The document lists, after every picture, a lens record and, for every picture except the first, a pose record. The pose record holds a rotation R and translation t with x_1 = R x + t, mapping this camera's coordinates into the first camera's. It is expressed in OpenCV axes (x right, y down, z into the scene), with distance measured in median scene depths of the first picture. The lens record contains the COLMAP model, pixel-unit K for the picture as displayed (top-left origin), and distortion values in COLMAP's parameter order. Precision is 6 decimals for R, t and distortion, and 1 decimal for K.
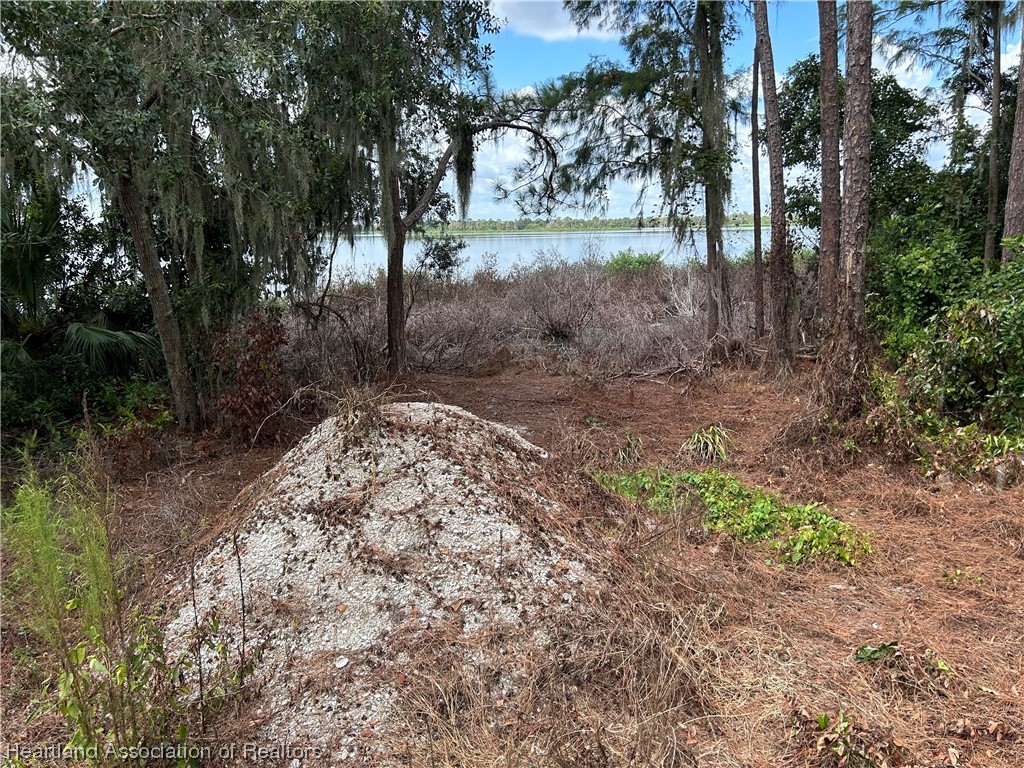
lens RADIAL K [[770.5, 0, 518.1], [0, 770.5, 394.5], [0, 0, 1]] dist [0.062172, -0.067785]
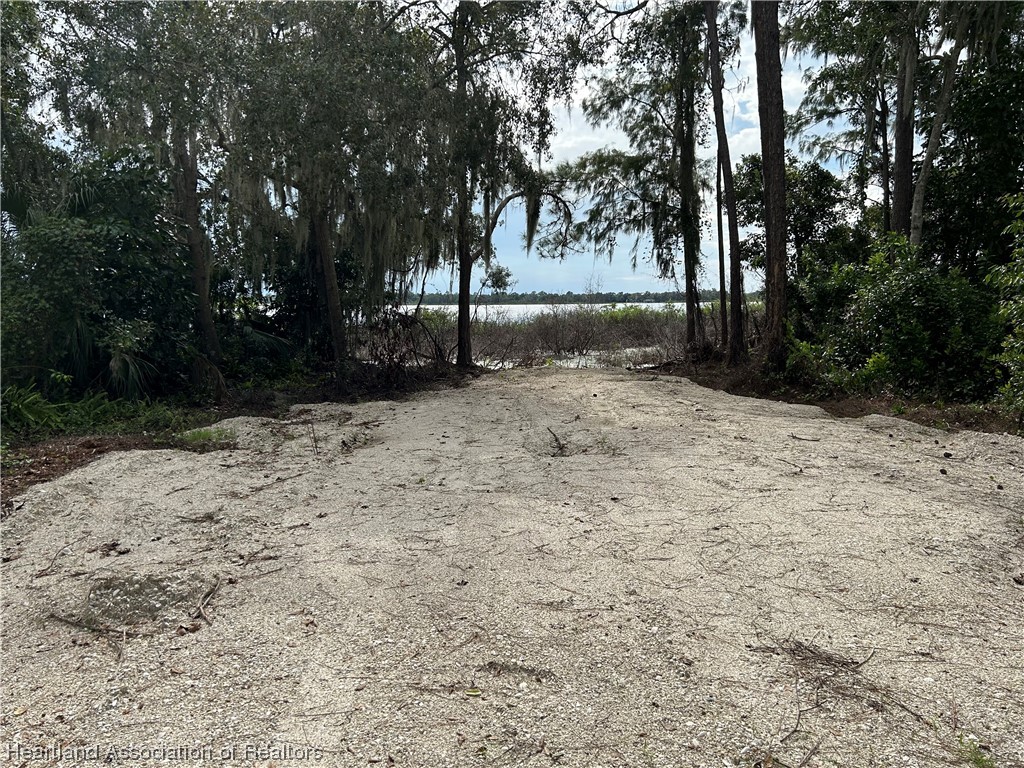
lens RADIAL K [[778.2, 0, 512.0], [0, 778.2, 384.0], [0, 0, 1]] dist [0.035038, -0.000074]
pose [[0.999651, 0.011472, 0.023795, -0.090135], [-0.009003, 0.994806, -0.101392, 0.128717], [-0.024835, 0.101143, 0.994562, -0.331483]]
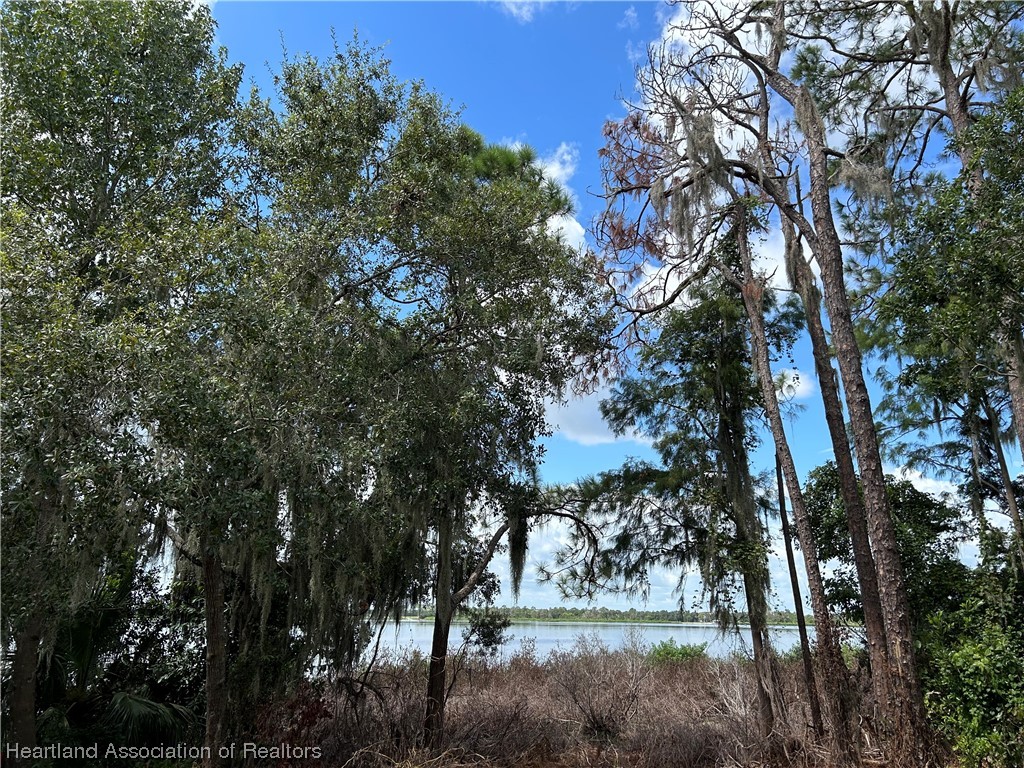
lens RADIAL K [[770.5, 0, 518.1], [0, 770.5, 394.5], [0, 0, 1]] dist [0.062172, -0.067785]
pose [[0.998572, 0.016771, -0.050726, -0.009491], [-0.038673, 0.881979, -0.469699, 0.015896], [0.036862, 0.470990, 0.881368, -0.032361]]
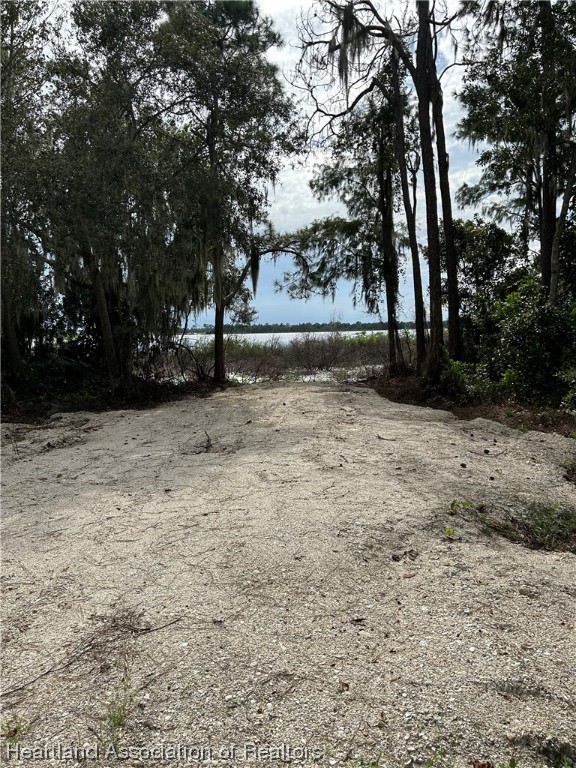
lens RADIAL K [[583.6, 0, 288.0], [0, 583.6, 384.0], [0, 0, 1]] dist [0.035038, -0.000074]
pose [[0.999412, 0.002572, -0.034192, 0.053065], [-0.006414, 0.993604, -0.112742, 0.120878], [0.033683, 0.112895, 0.993036, -0.331544]]
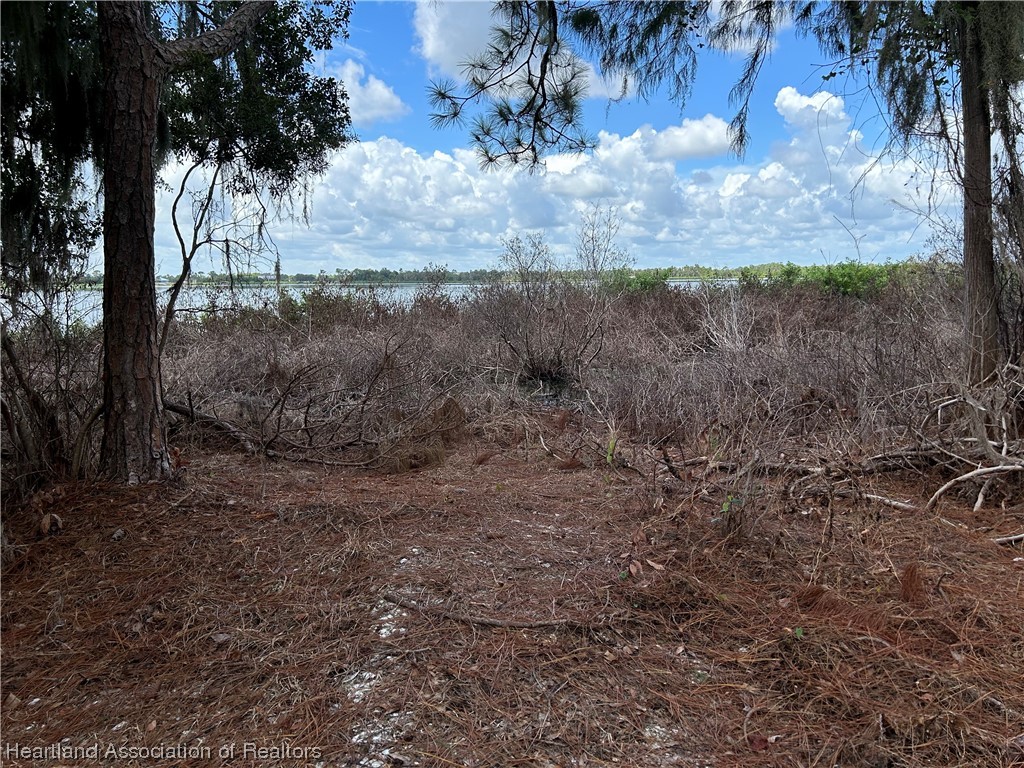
lens RADIAL K [[776.9, 0, 497.3], [0, 776.9, 417.9], [0, 0, 1]] dist [0.004713, -0.043164]
pose [[0.999548, -0.001475, 0.030042, -0.004278], [0.002510, 0.999404, -0.034427, -0.037267], [-0.029973, 0.034487, 0.998956, 0.574885]]
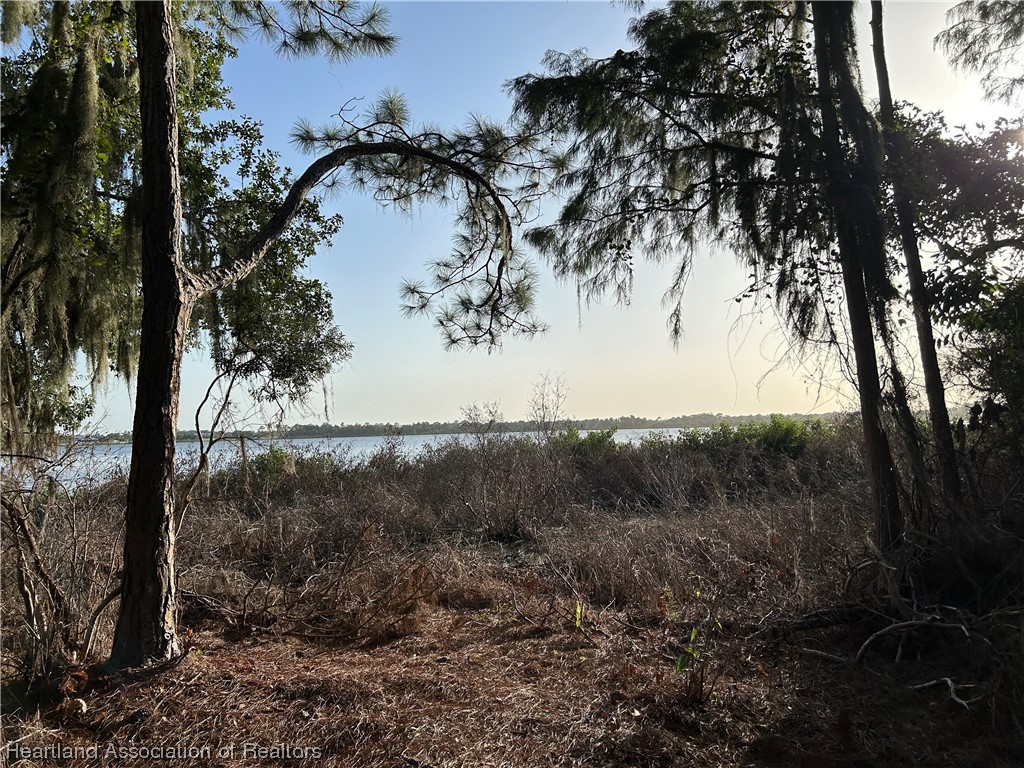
lens RADIAL K [[770.8, 0, 511.2], [0, 770.8, 396.7], [0, 0, 1]] dist [0.058782, -0.065503]
pose [[0.992843, -0.006269, 0.119260, -0.023980], [0.035848, 0.968215, -0.247539, -0.045262], [-0.113918, 0.250042, 0.961510, 0.523703]]
